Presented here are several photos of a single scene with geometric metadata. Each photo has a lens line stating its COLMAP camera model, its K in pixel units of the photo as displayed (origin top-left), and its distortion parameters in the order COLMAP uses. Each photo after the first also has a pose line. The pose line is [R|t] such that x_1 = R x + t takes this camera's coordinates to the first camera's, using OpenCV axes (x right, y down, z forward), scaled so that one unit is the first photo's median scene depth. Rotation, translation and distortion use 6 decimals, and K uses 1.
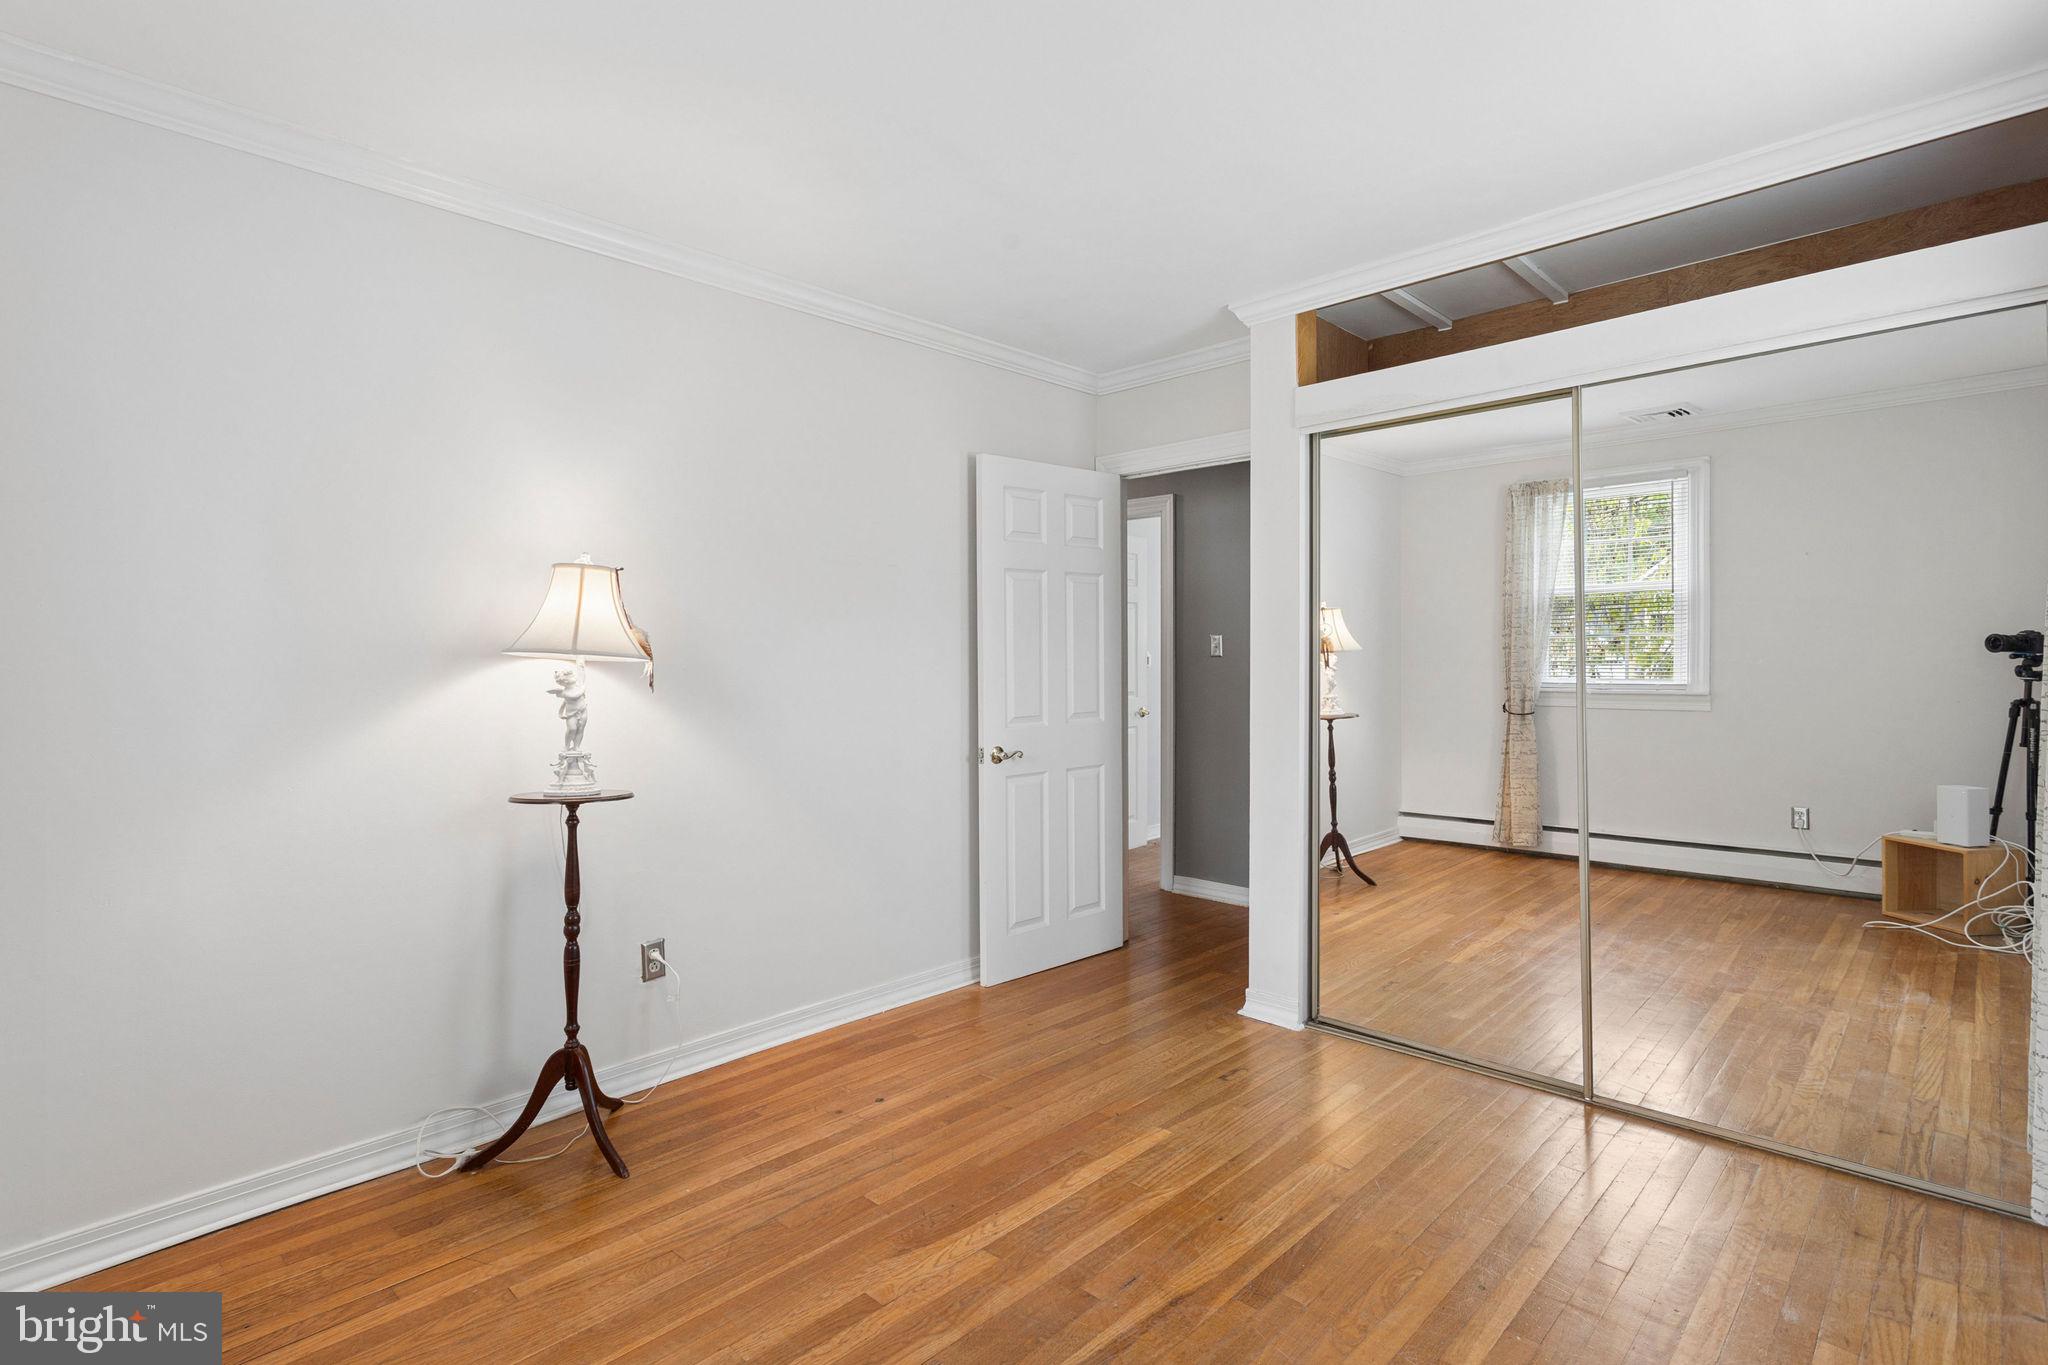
lens RADIAL K [[977.0, 0, 1015.6], [0, 977.0, 650.3], [0, 0, 1]] dist [0.002736, 0.000774]
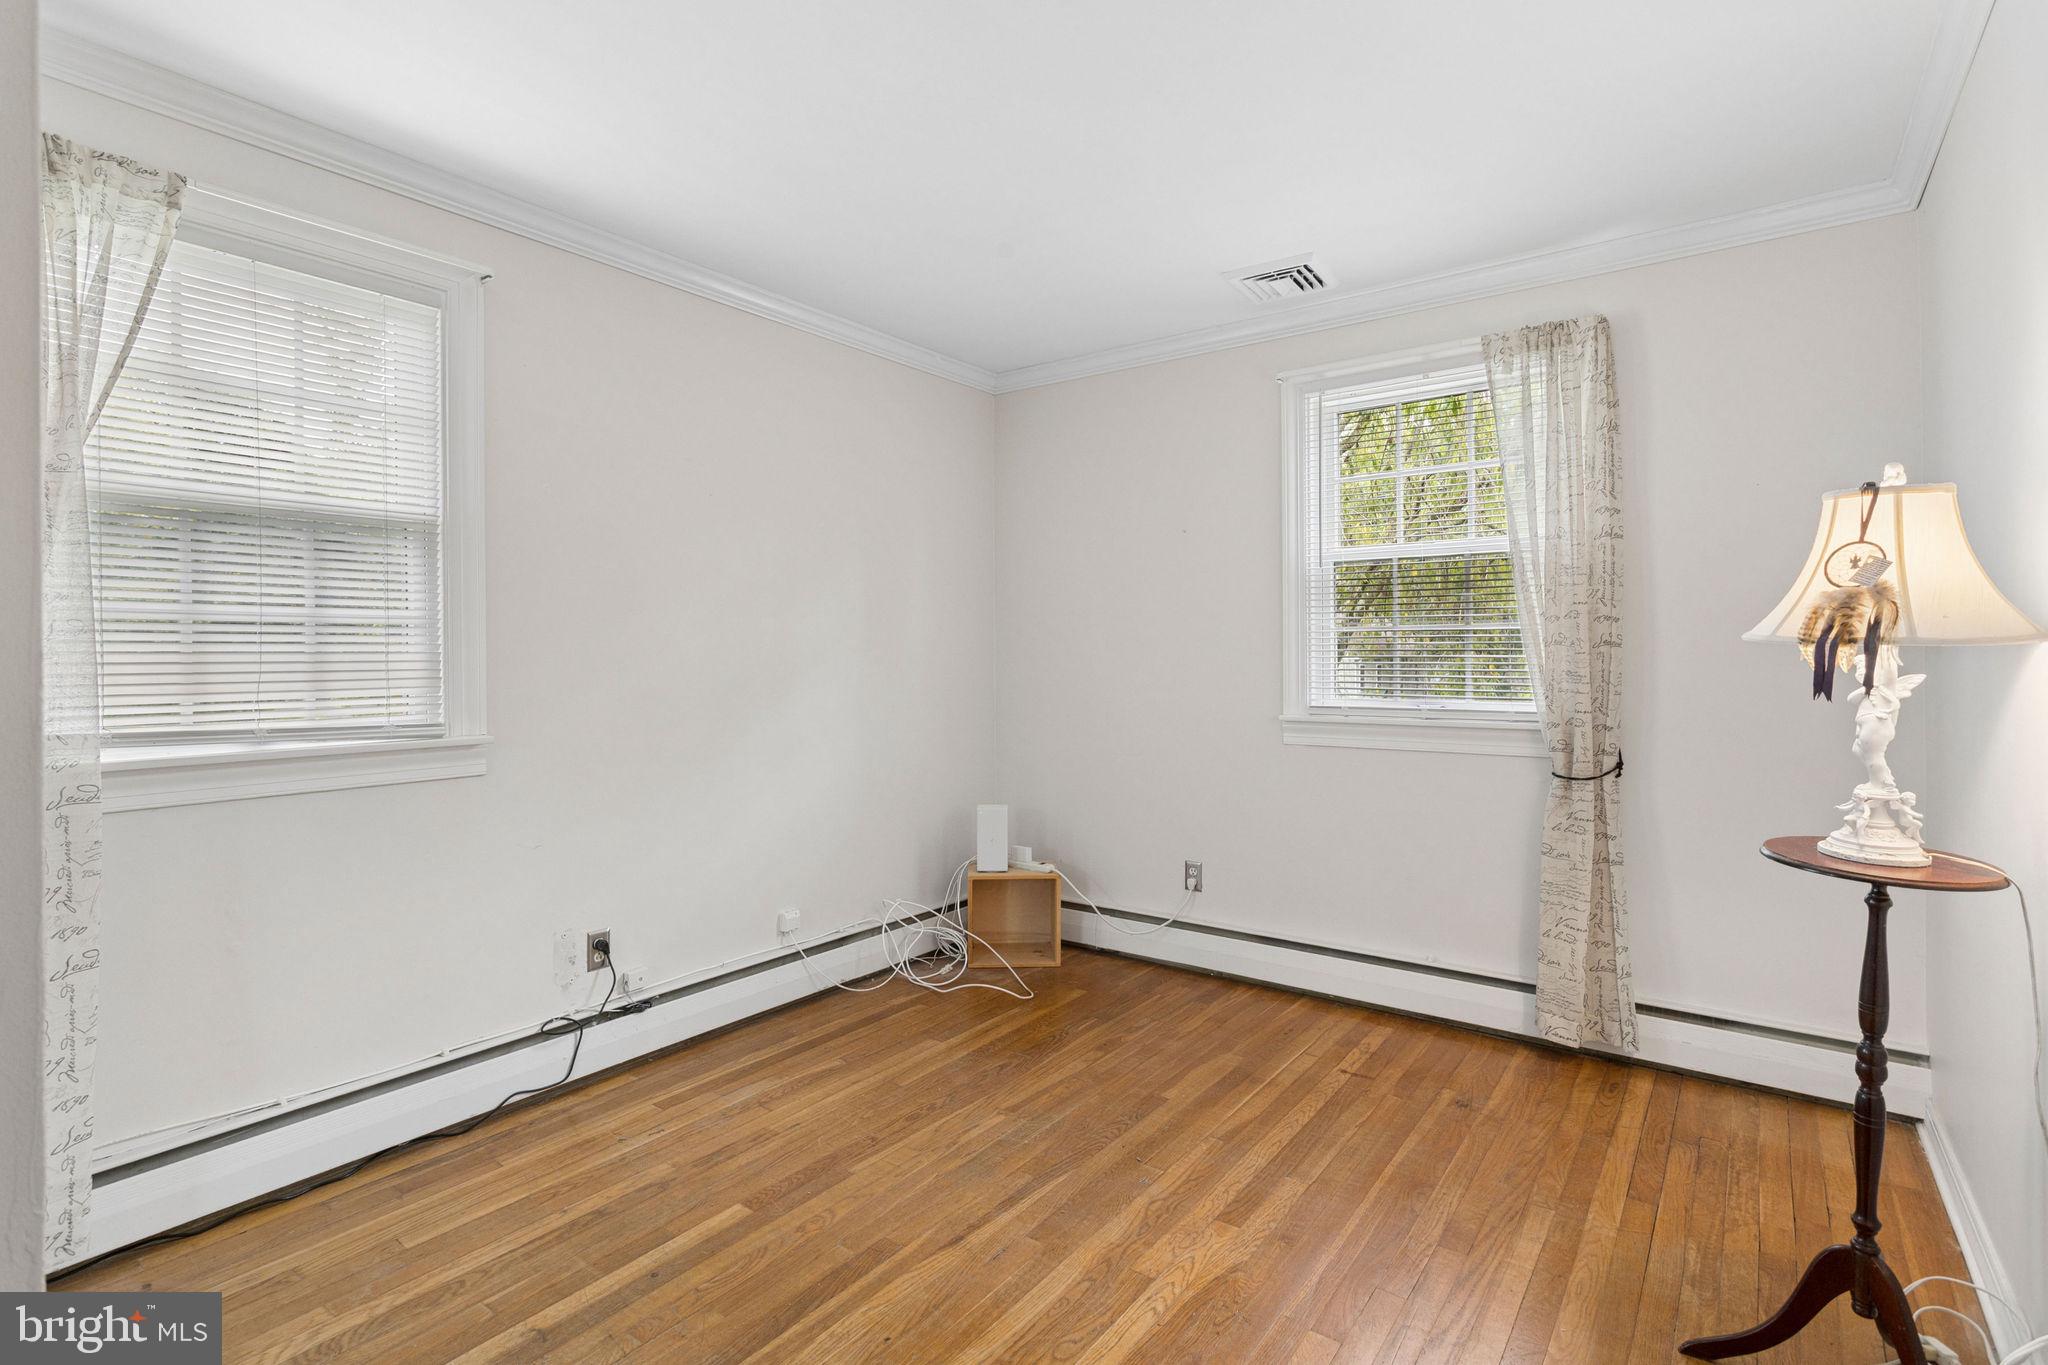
lens RADIAL K [[977.0, 0, 1015.6], [0, 977.0, 650.3], [0, 0, 1]] dist [0.002736, 0.000774]
pose [[-0.991971, 0.008440, -0.126181, 0.212275], [0.009781, 0.999902, -0.010017, 0.016104], [0.126084, -0.011171, -0.991957, 1.926483]]
